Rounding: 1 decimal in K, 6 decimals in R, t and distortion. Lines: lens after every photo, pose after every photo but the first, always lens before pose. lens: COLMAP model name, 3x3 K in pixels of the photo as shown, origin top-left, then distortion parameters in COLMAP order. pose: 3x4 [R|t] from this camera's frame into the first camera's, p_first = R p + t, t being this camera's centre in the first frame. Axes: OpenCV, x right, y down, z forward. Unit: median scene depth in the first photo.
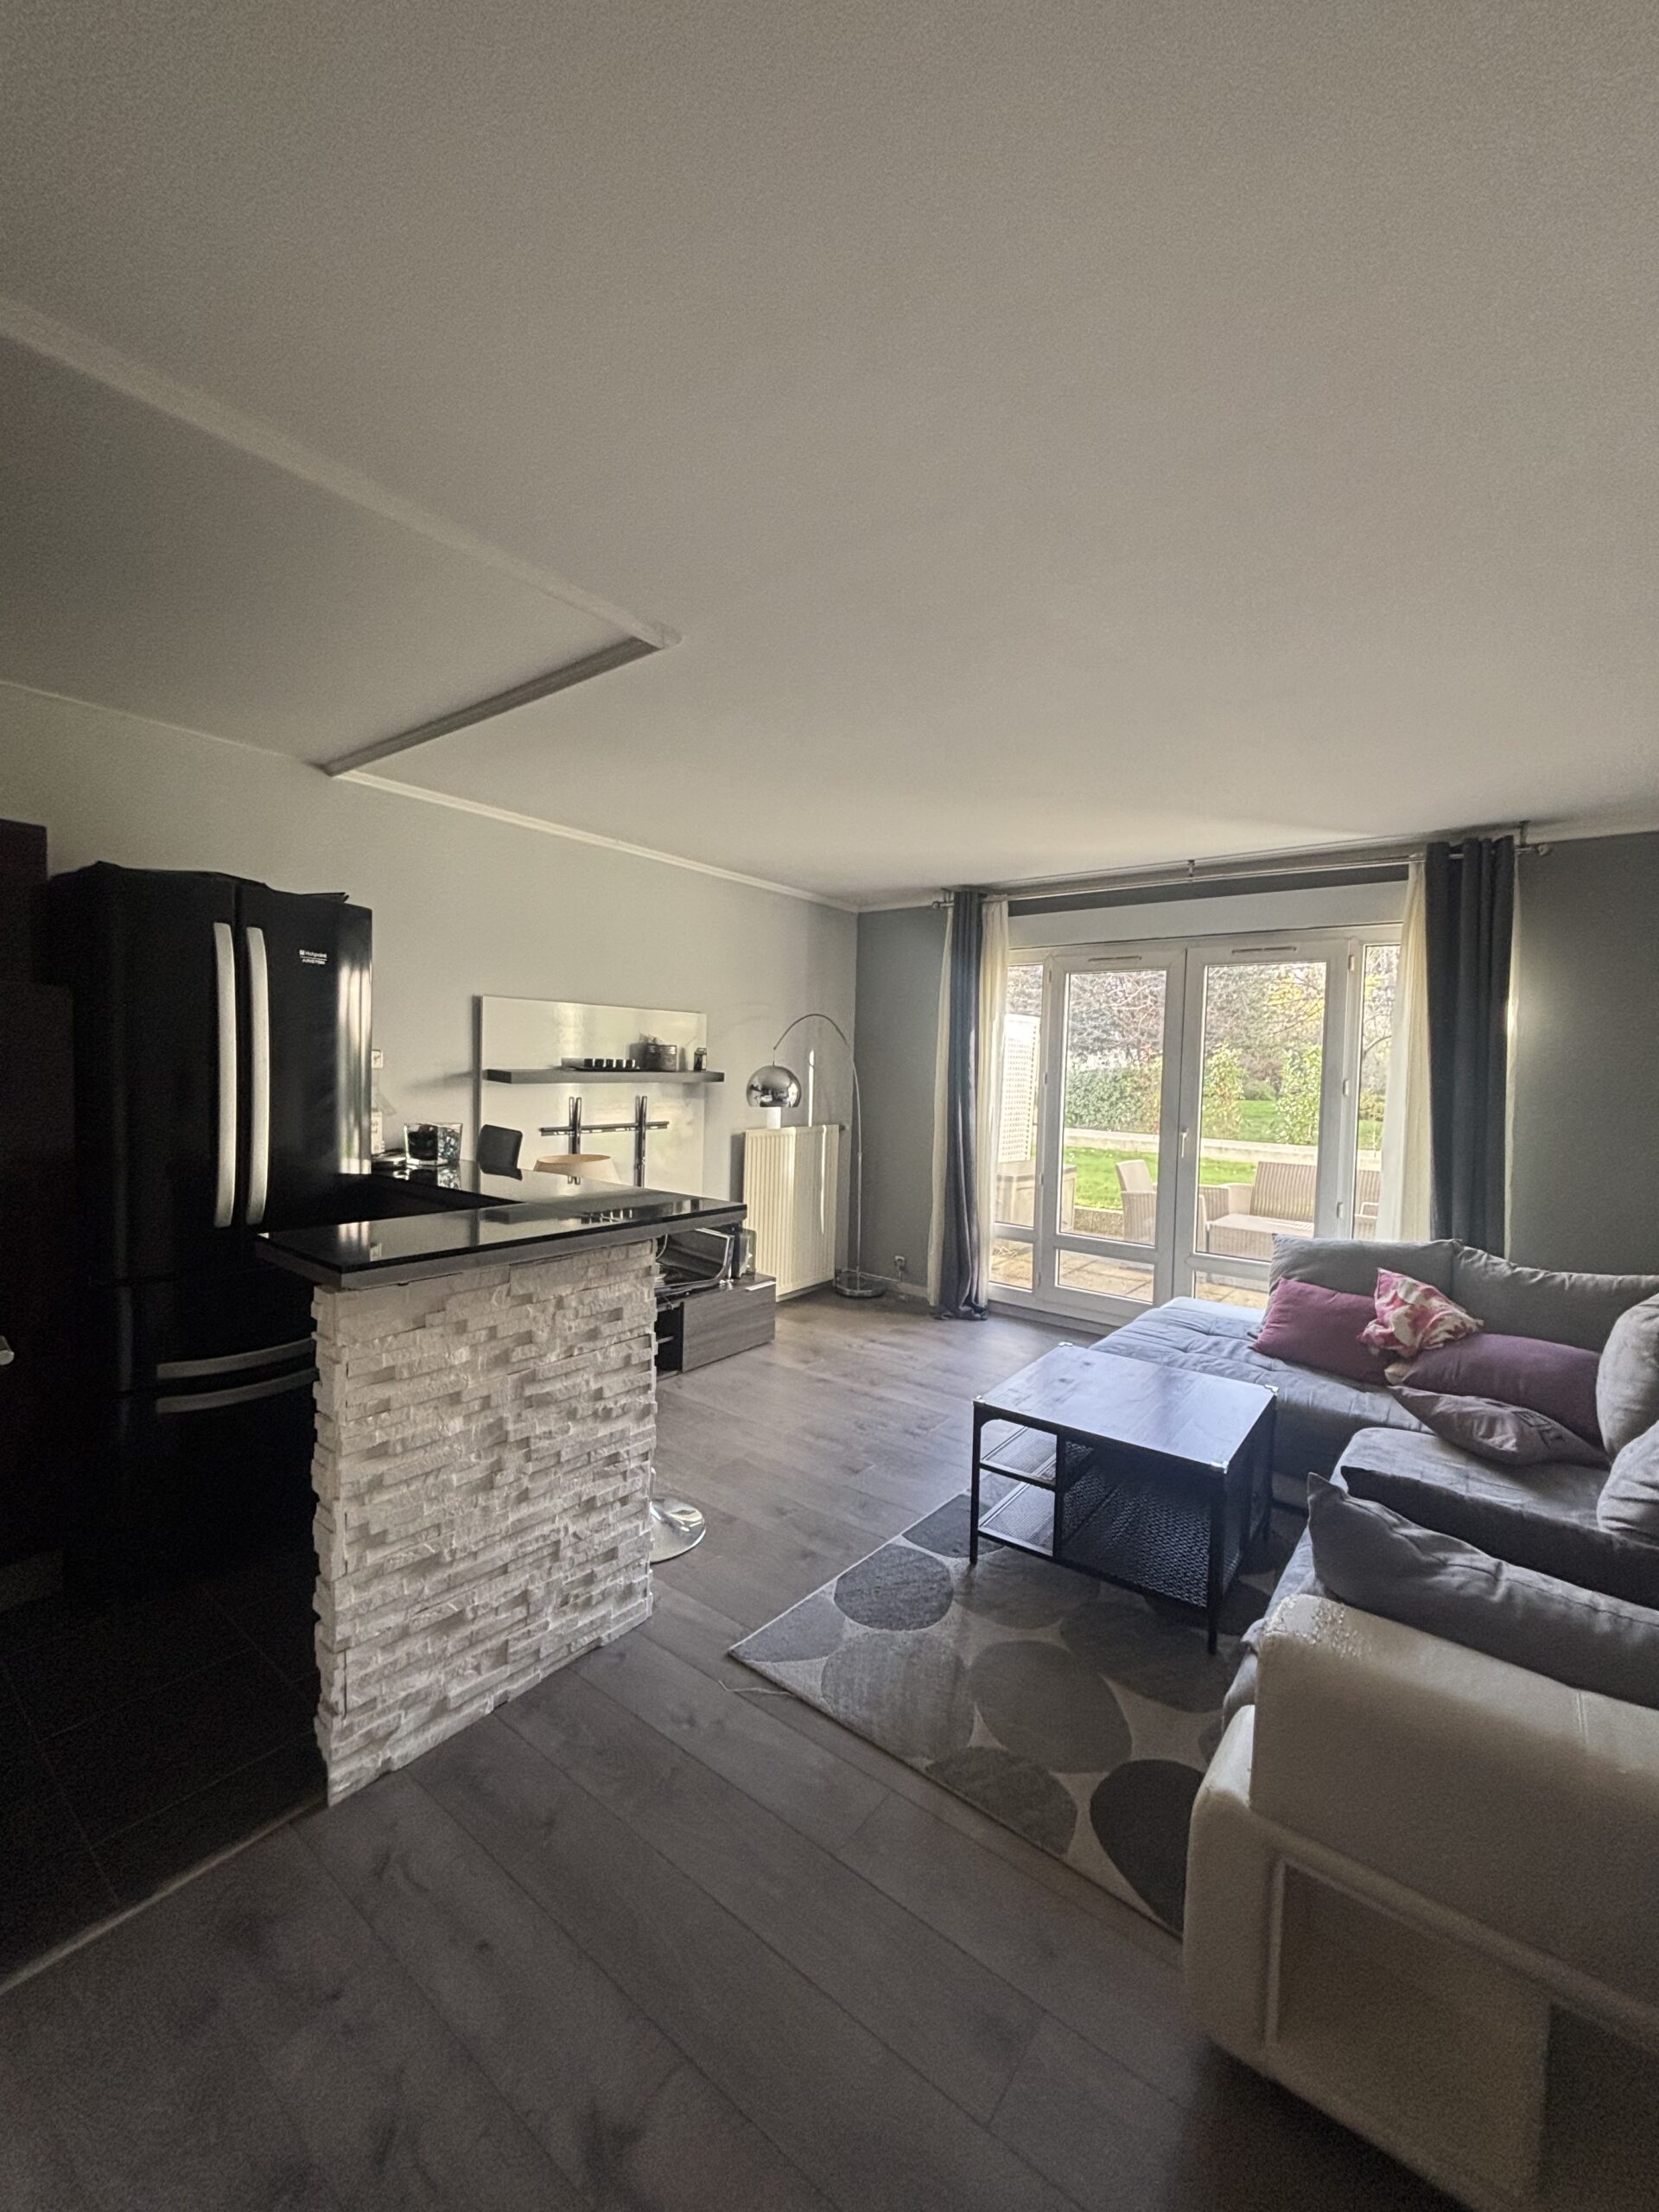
lens RADIAL K [[889.0, 0, 826.3], [0, 889.0, 1107.2], [0, 0, 1]] dist [0.002135, 0.000122]
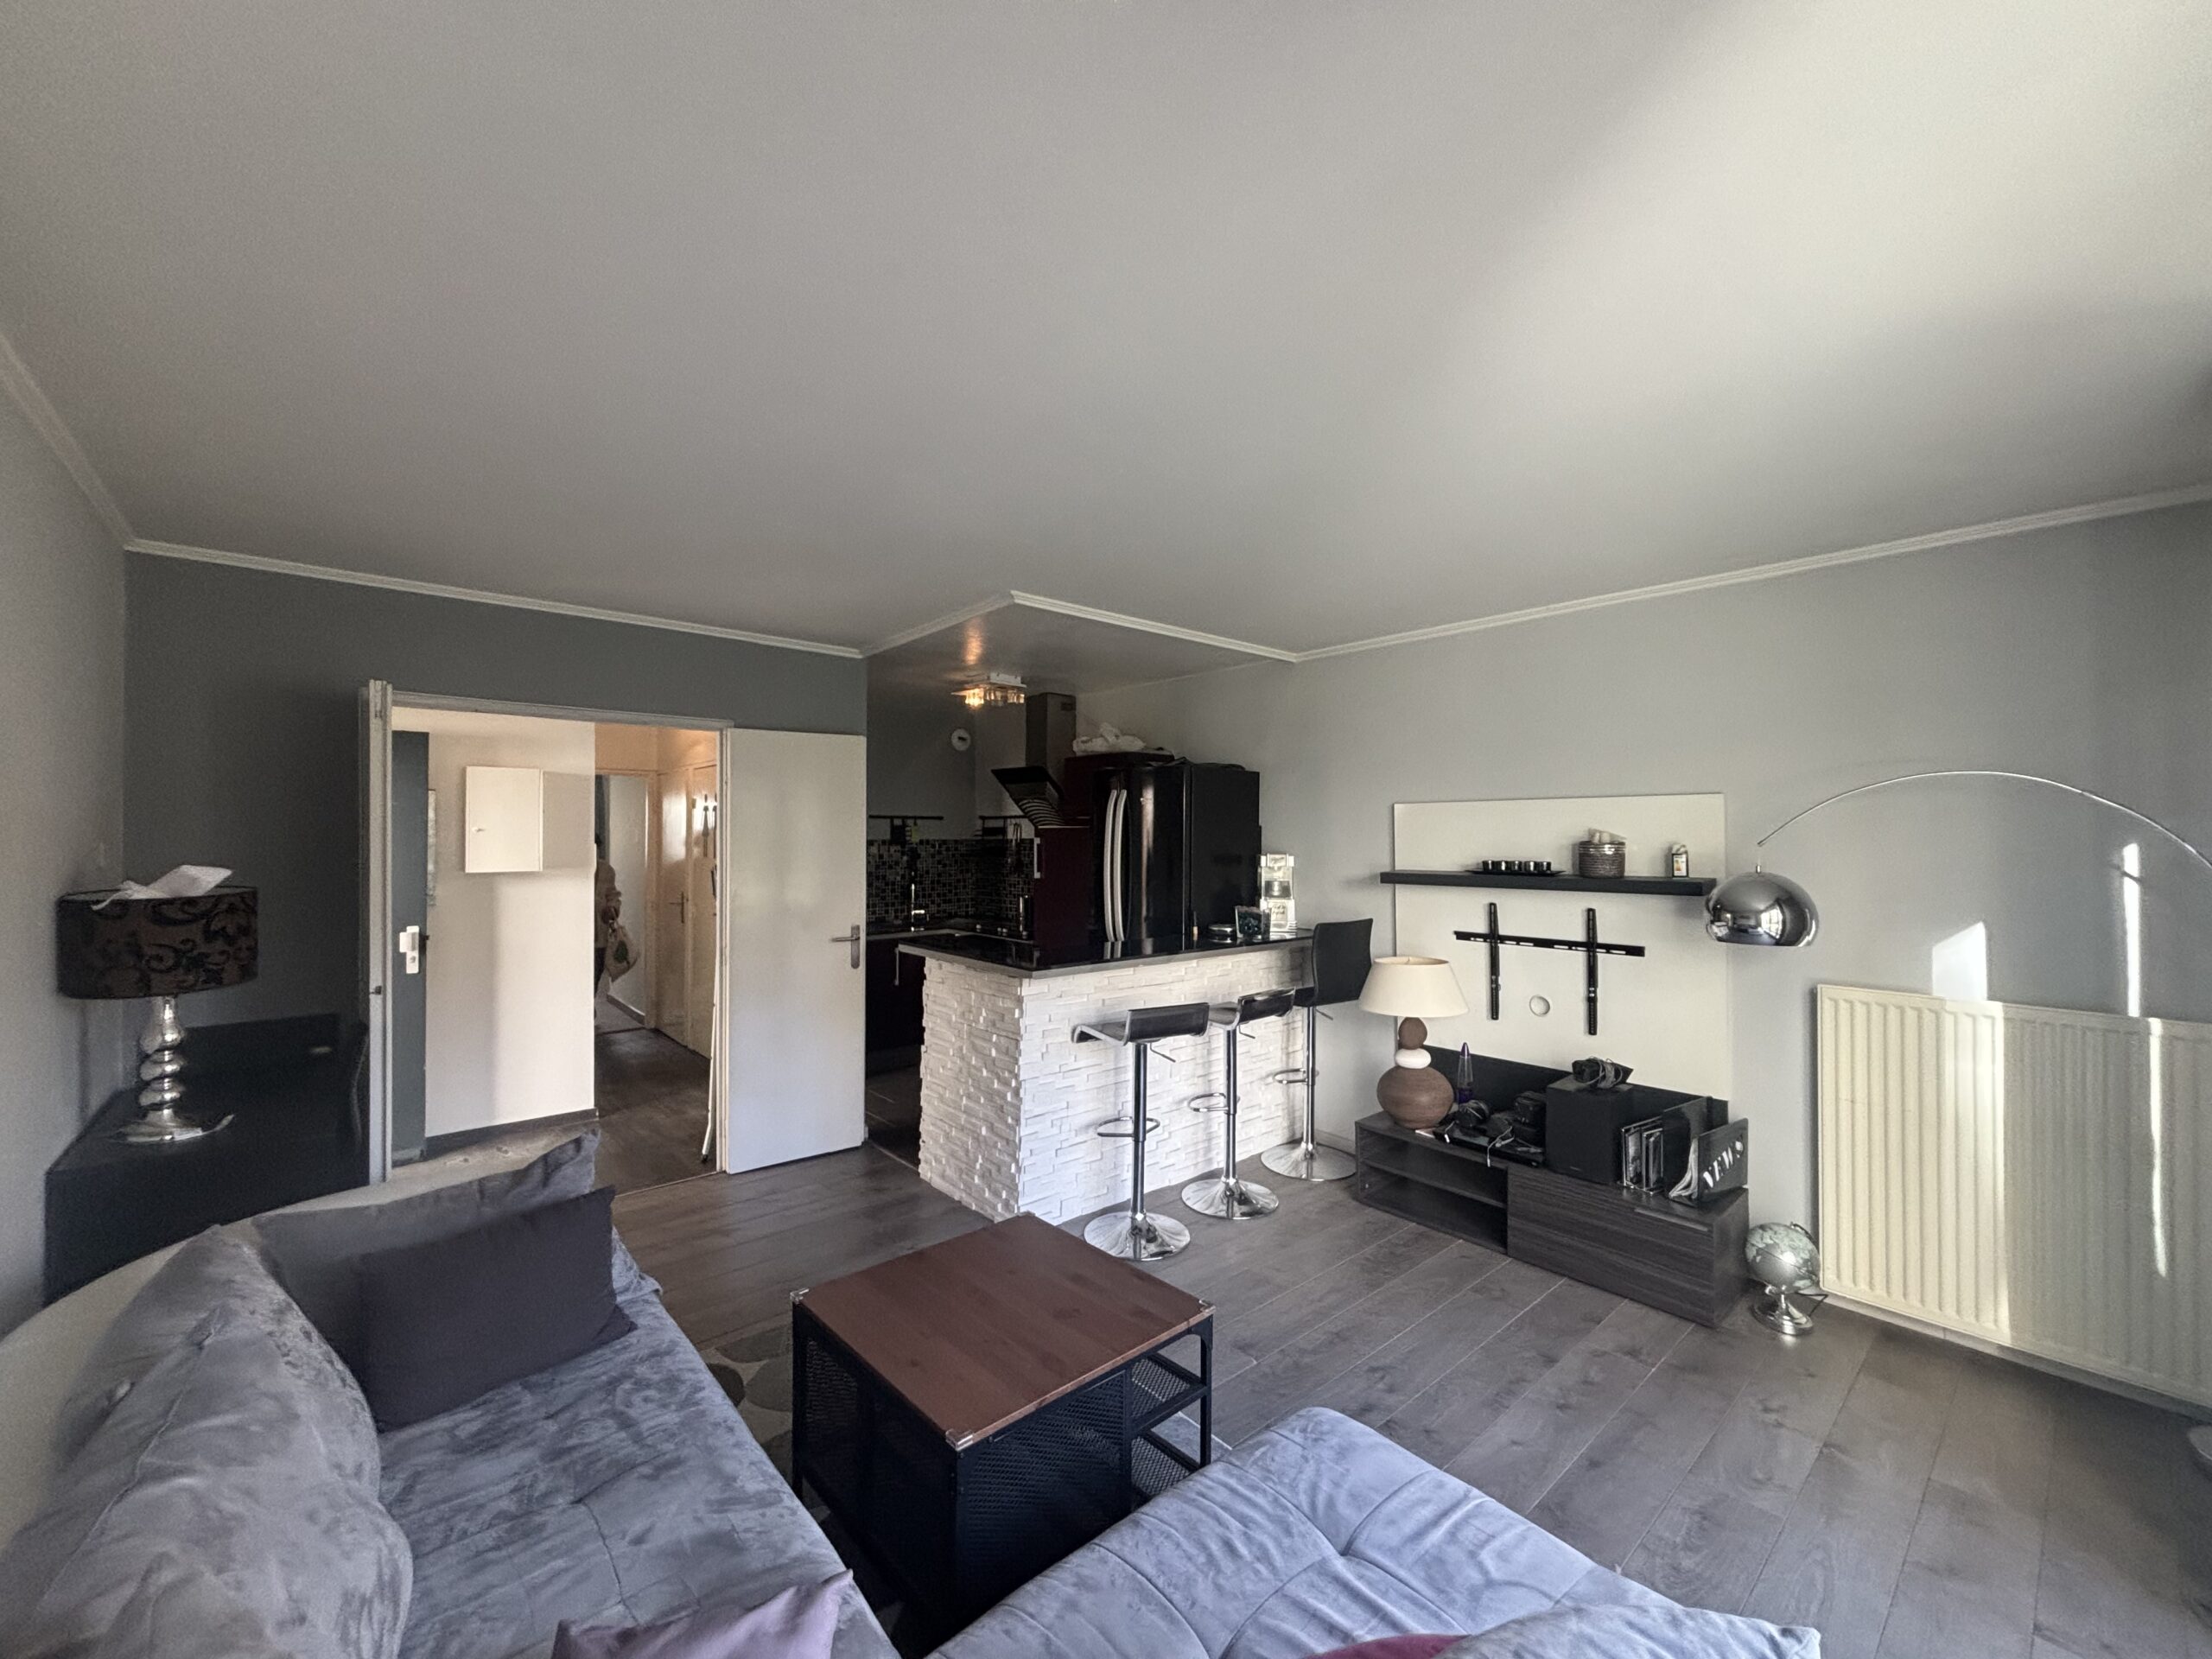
lens RADIAL K [[889.0, 0, 1110.5], [0, 889.0, 829.4], [0, 0, 1]] dist [0.002135, 0.000122]
pose [[-0.187560, -0.041939, -0.981357, 0.669664], [-0.062008, 0.997601, -0.030782, -0.032660], [0.980294, 0.055078, -0.189711, 0.753566]]
